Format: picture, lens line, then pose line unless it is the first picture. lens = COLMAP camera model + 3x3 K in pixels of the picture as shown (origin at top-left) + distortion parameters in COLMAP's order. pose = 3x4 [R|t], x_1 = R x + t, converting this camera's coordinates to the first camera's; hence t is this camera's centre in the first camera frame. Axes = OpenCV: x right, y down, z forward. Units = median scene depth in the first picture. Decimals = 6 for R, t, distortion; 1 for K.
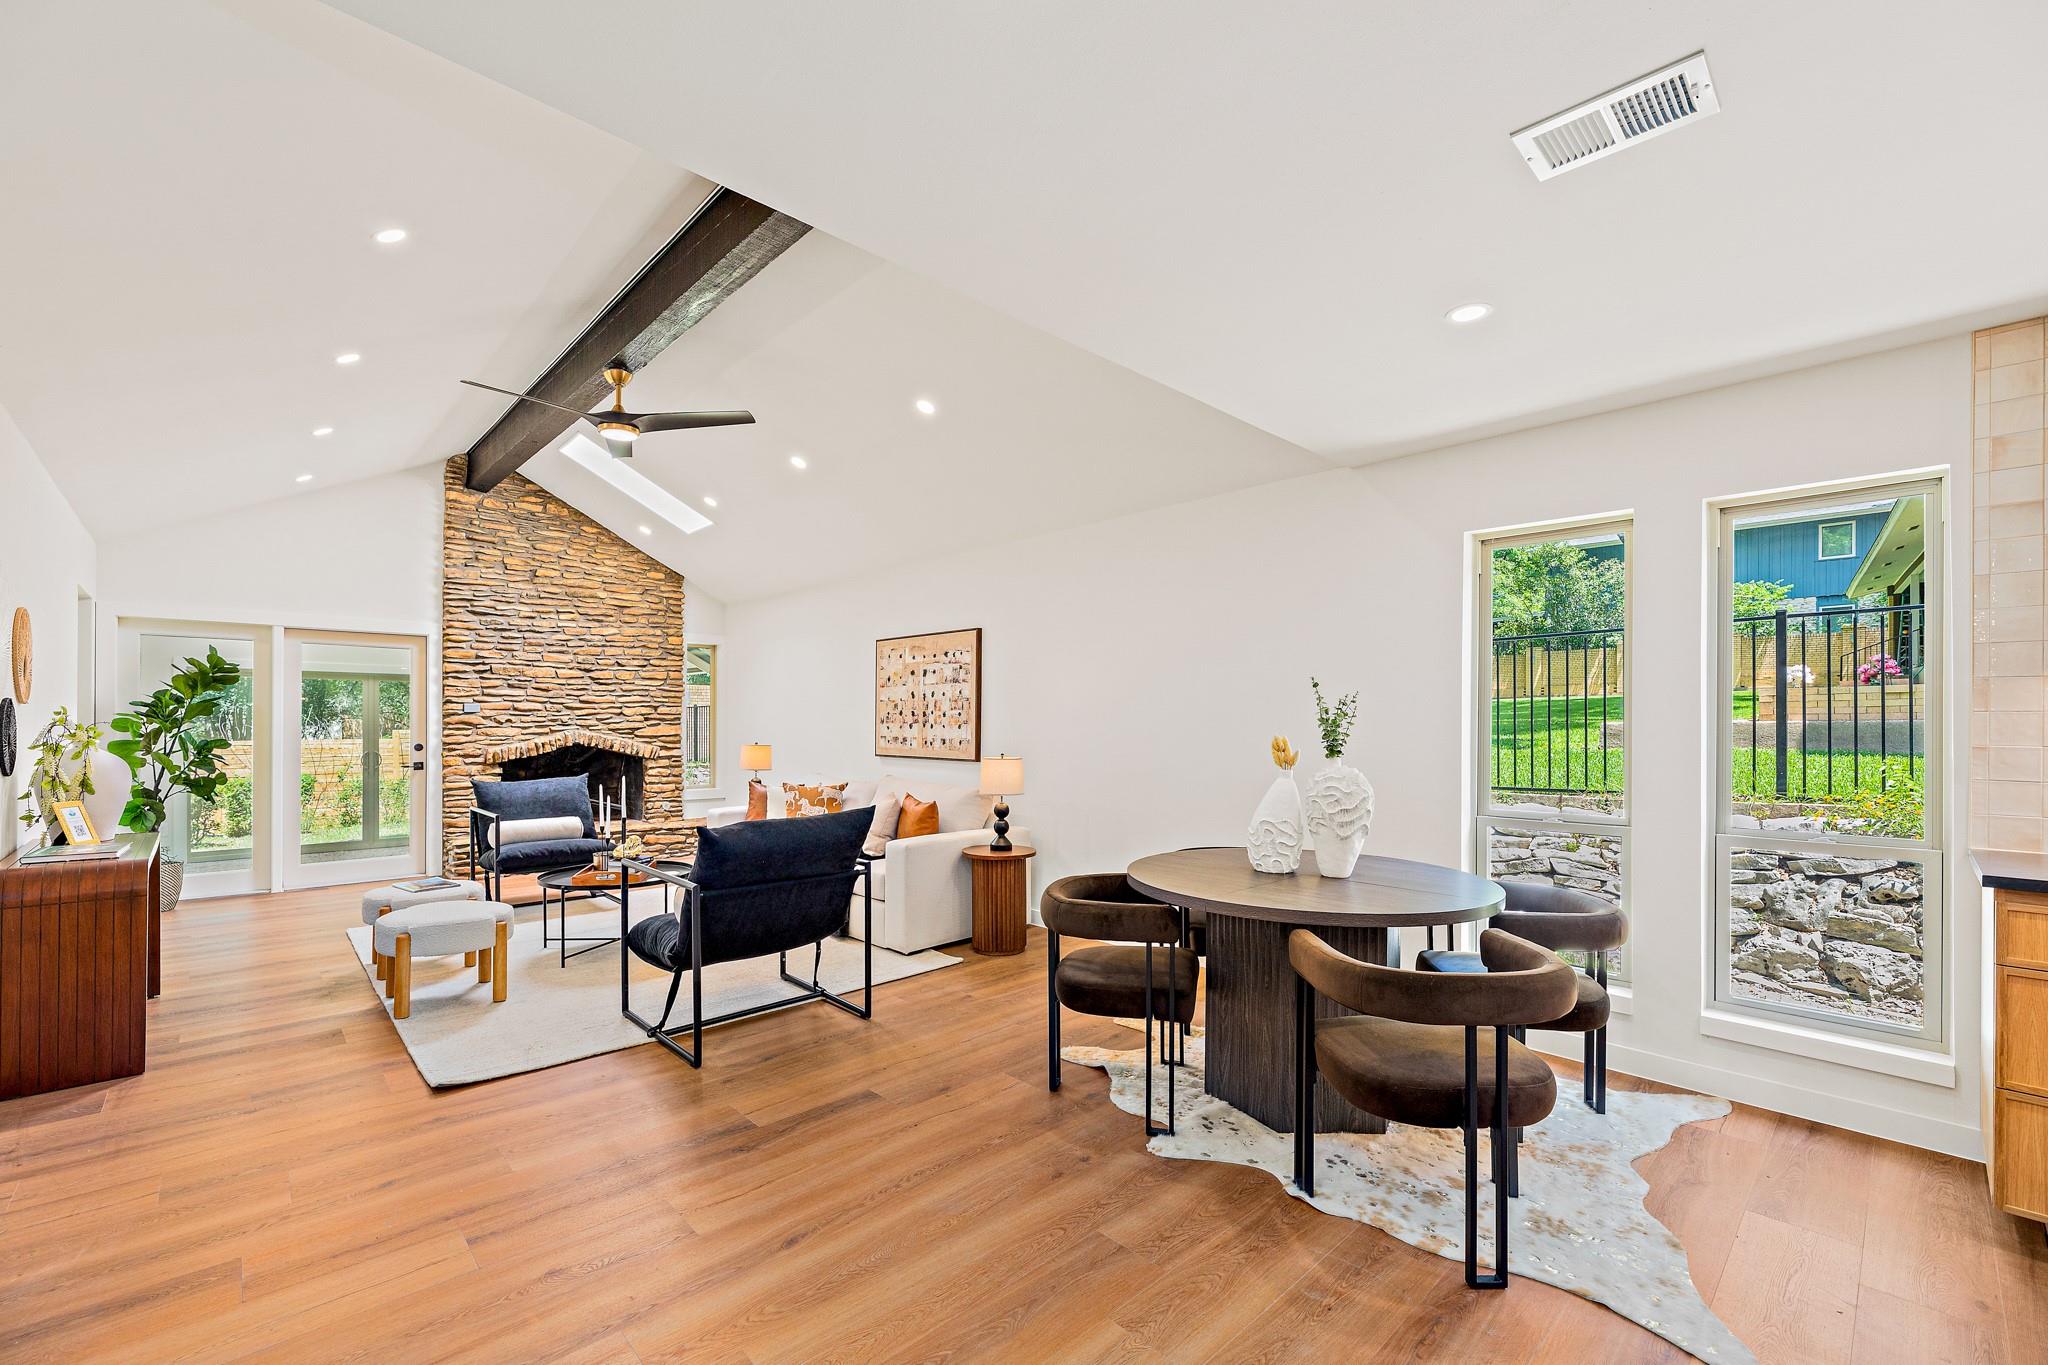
lens RADIAL K [[847.7, 0, 1014.1], [0, 847.7, 725.3], [0, 0, 1]] dist [0.002597, -0.000160]
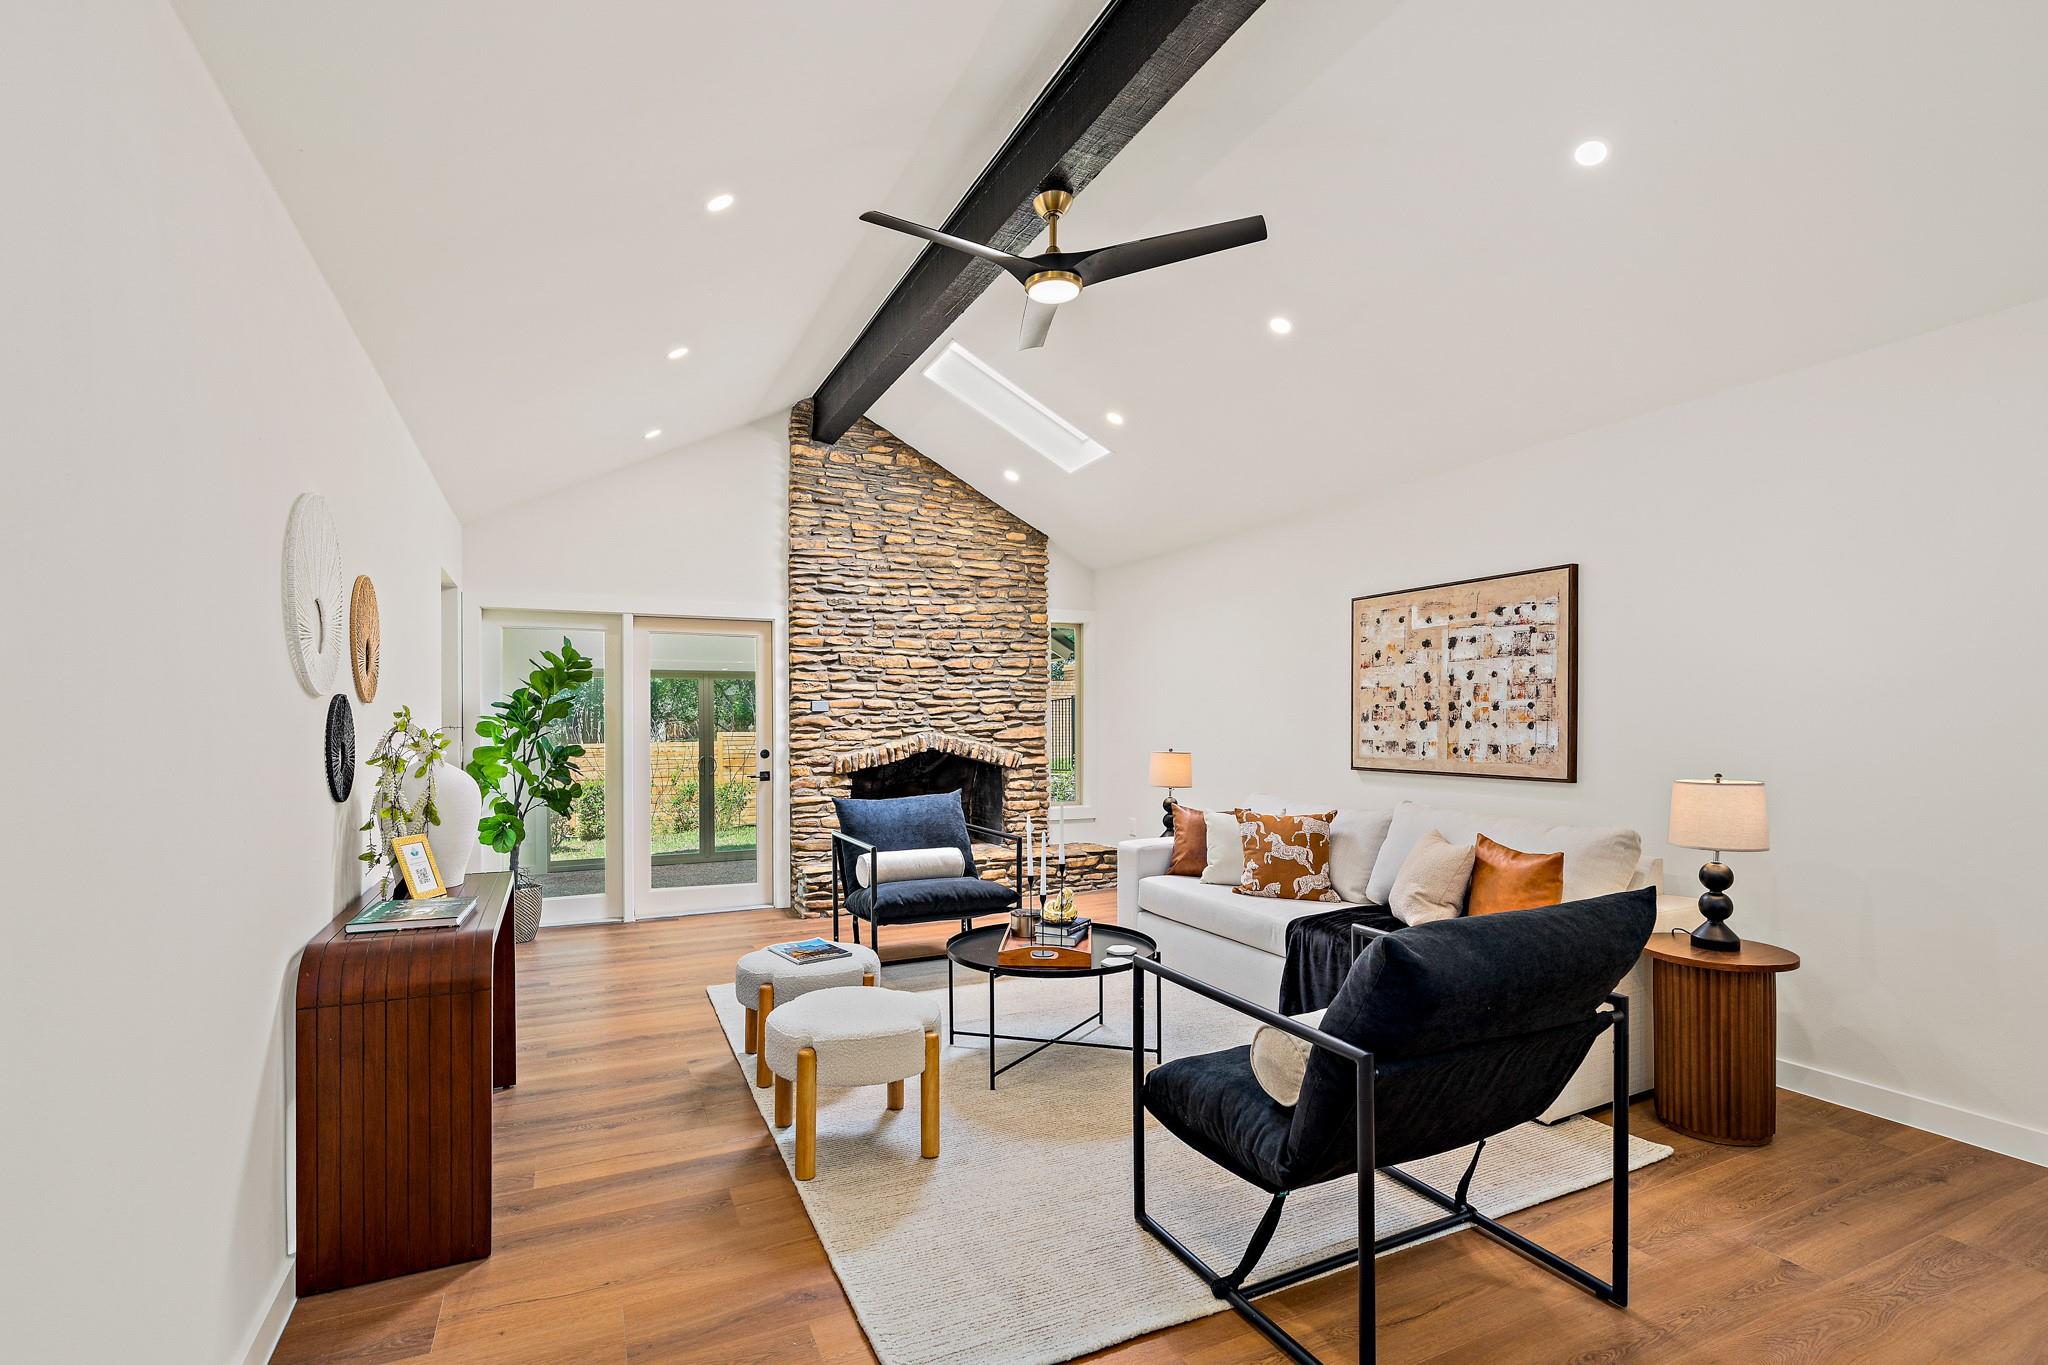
lens RADIAL K [[936.0, 0, 1016.3], [0, 936.0, 730.4], [0, 0, 1]] dist [-0.000400, 0.000352]
pose [[0.952564, -0.004533, -0.304303, -0.212262], [0.006569, 0.999962, 0.005668, -0.001053], [0.304266, -0.007398, 0.952558, 0.224721]]
